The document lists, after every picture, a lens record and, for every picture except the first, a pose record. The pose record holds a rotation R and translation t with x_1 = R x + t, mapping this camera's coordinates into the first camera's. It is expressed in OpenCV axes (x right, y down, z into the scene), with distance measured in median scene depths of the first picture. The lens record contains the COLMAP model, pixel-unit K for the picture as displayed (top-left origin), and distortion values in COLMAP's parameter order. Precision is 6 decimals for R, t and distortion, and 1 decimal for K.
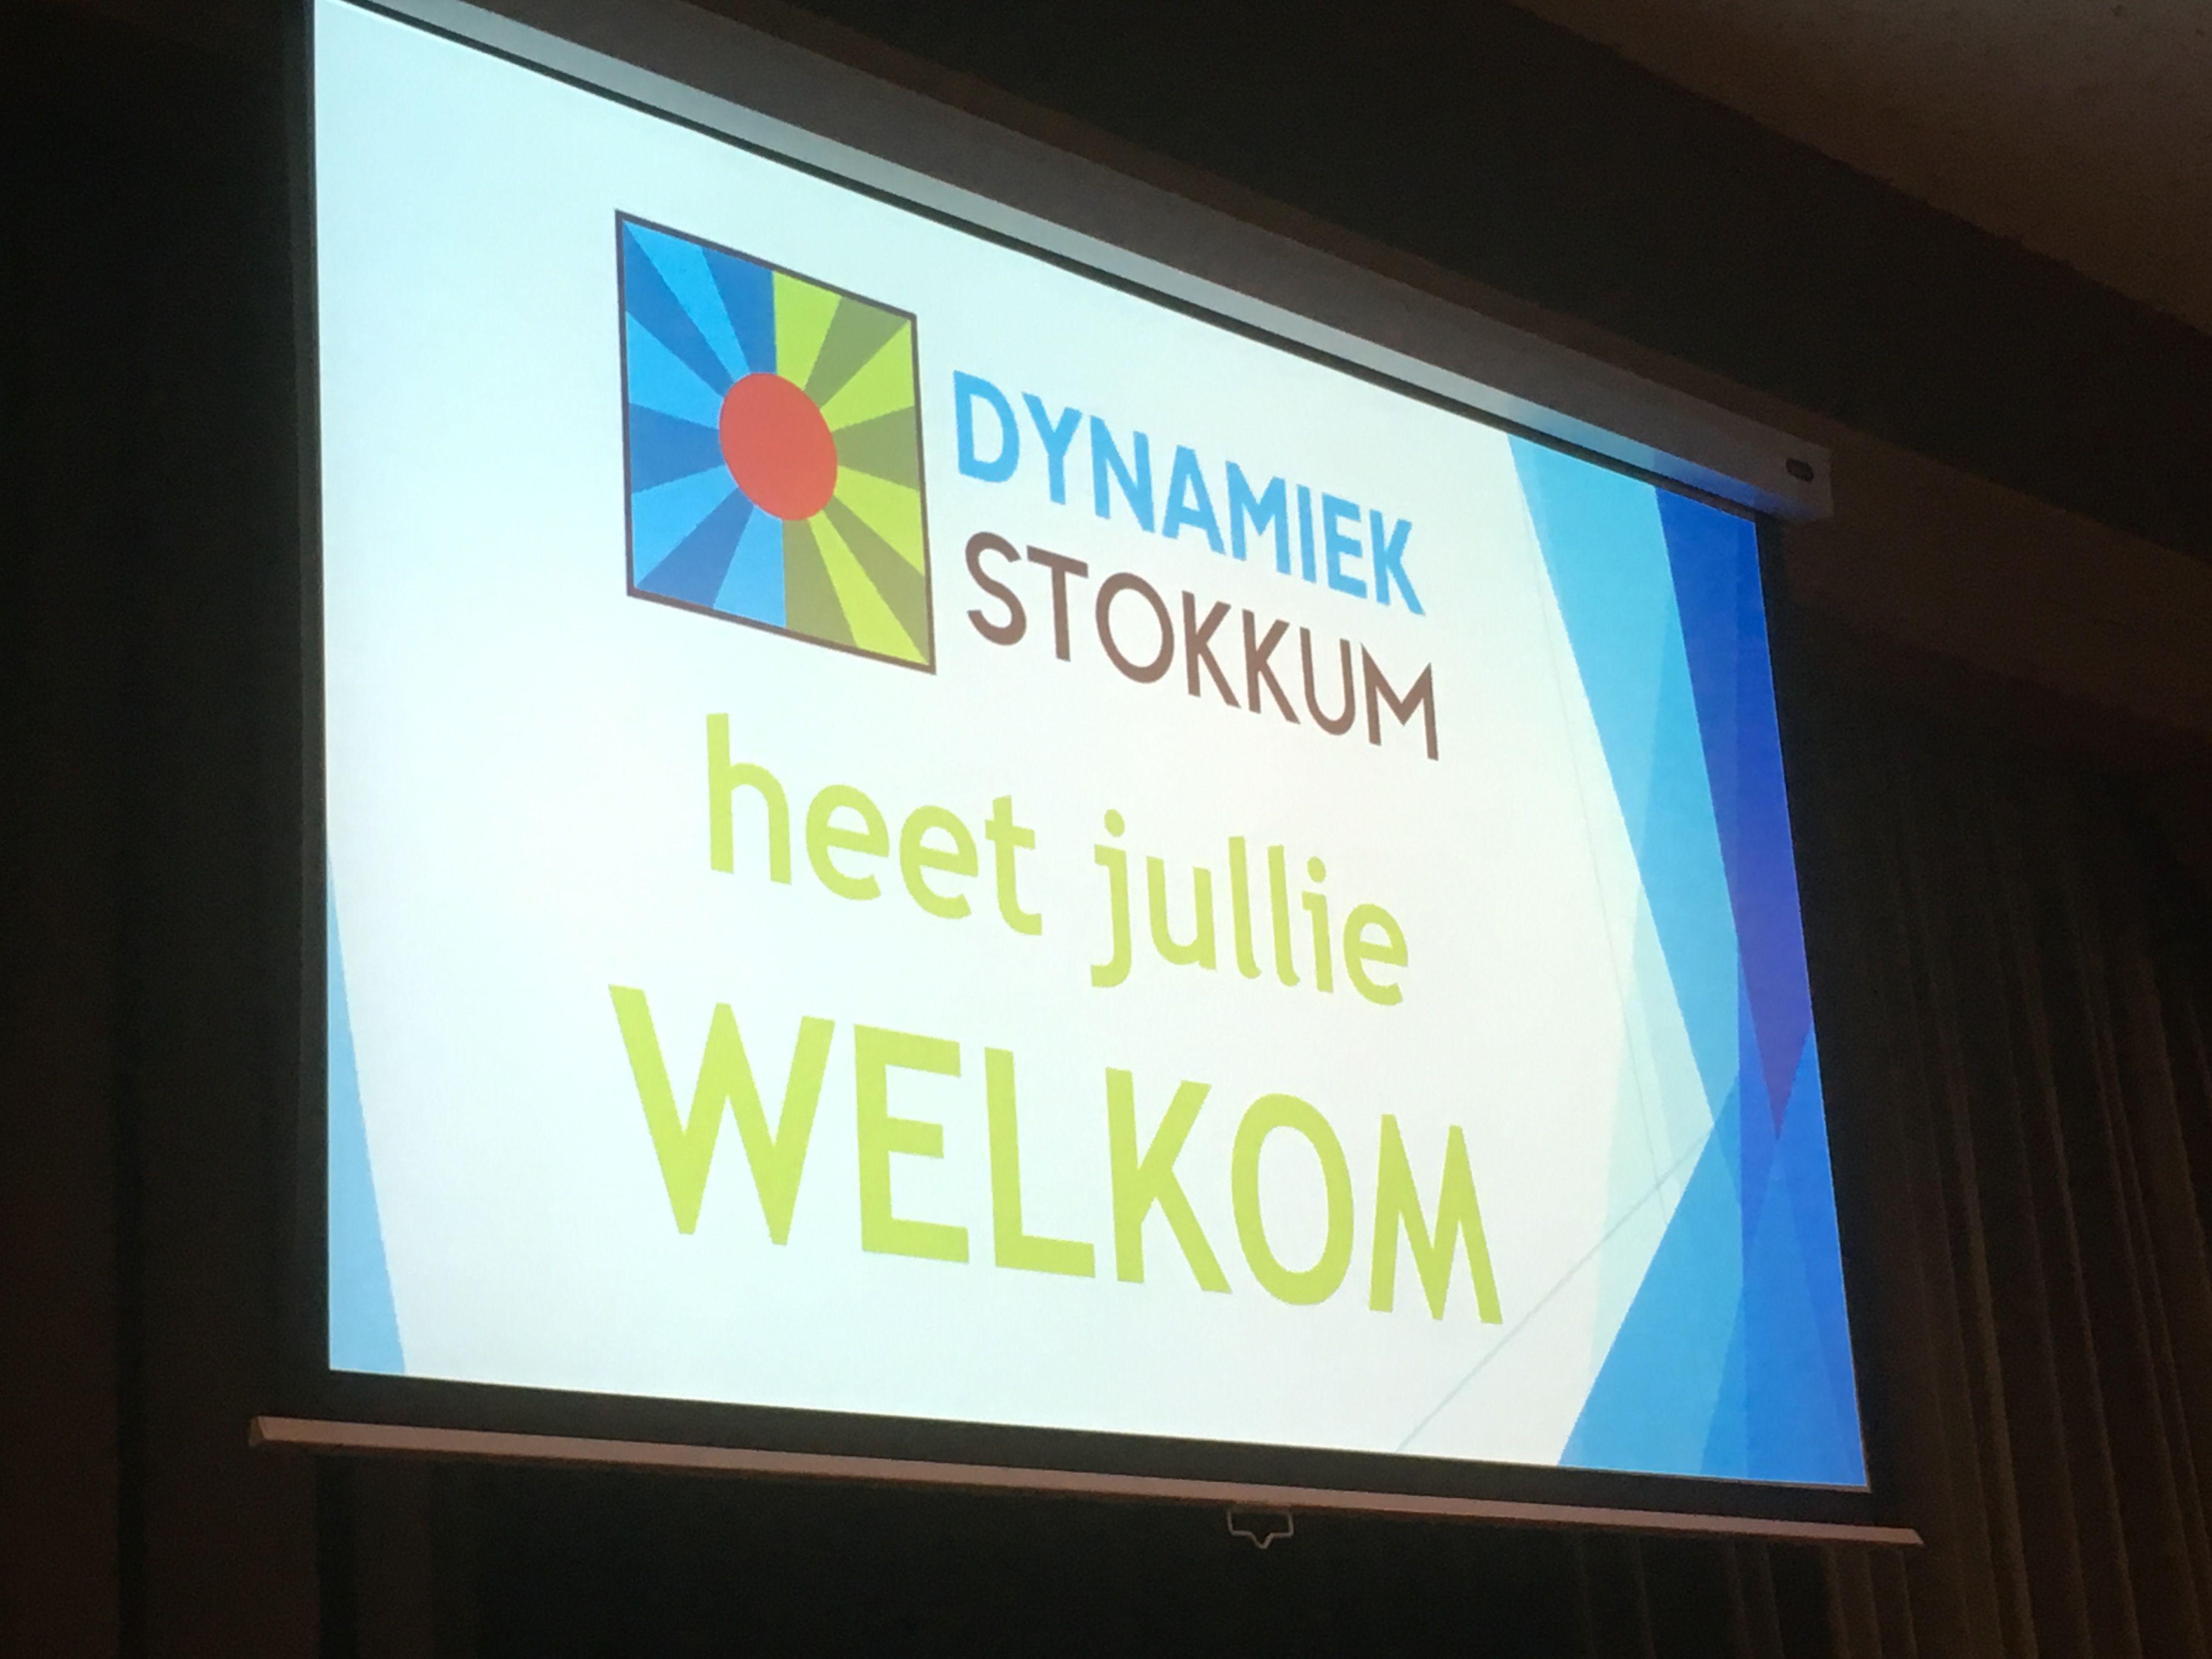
lens RADIAL K [[3492.6, 0, 1097.3], [0, 3492.6, 796.3], [0, 0, 1]] dist [0.264899, -0.053039]
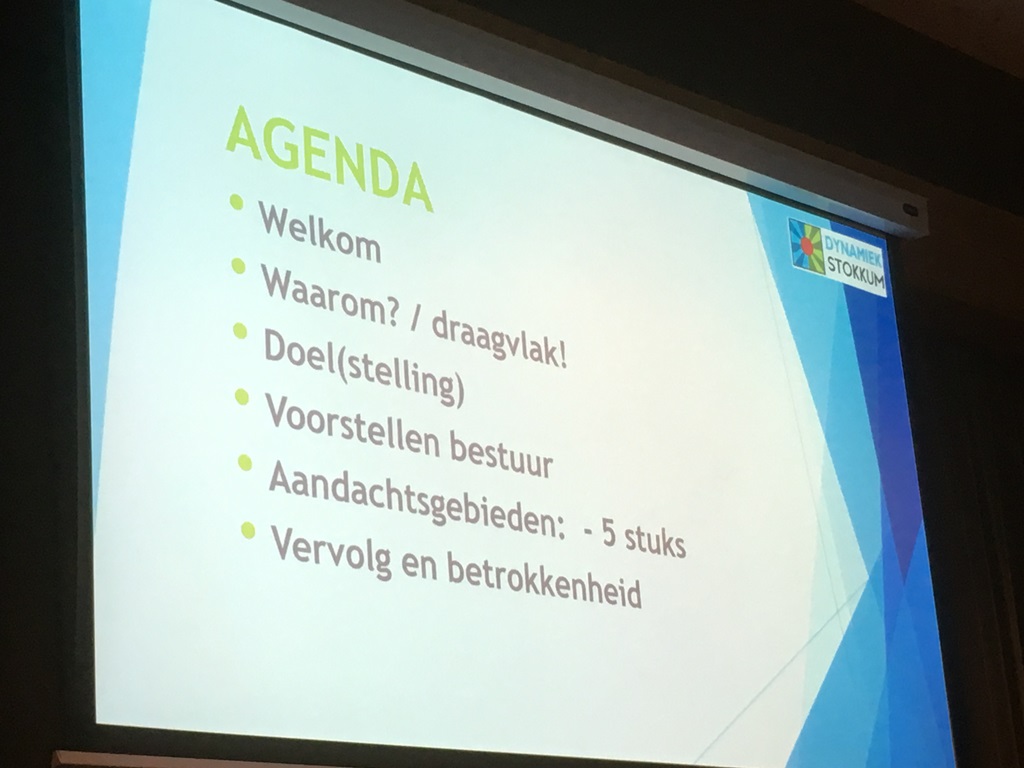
lens RADIAL K [[2253.6, 0, 512.0], [0, 2253.6, 384.0], [0, 0, 1]] dist [0.292787, -0.072052]
pose [[0.999672, -0.010156, 0.023529, -0.089193], [0.010507, 0.999834, -0.014883, 0.028332], [-0.023374, 0.015125, 0.999612, -0.413932]]
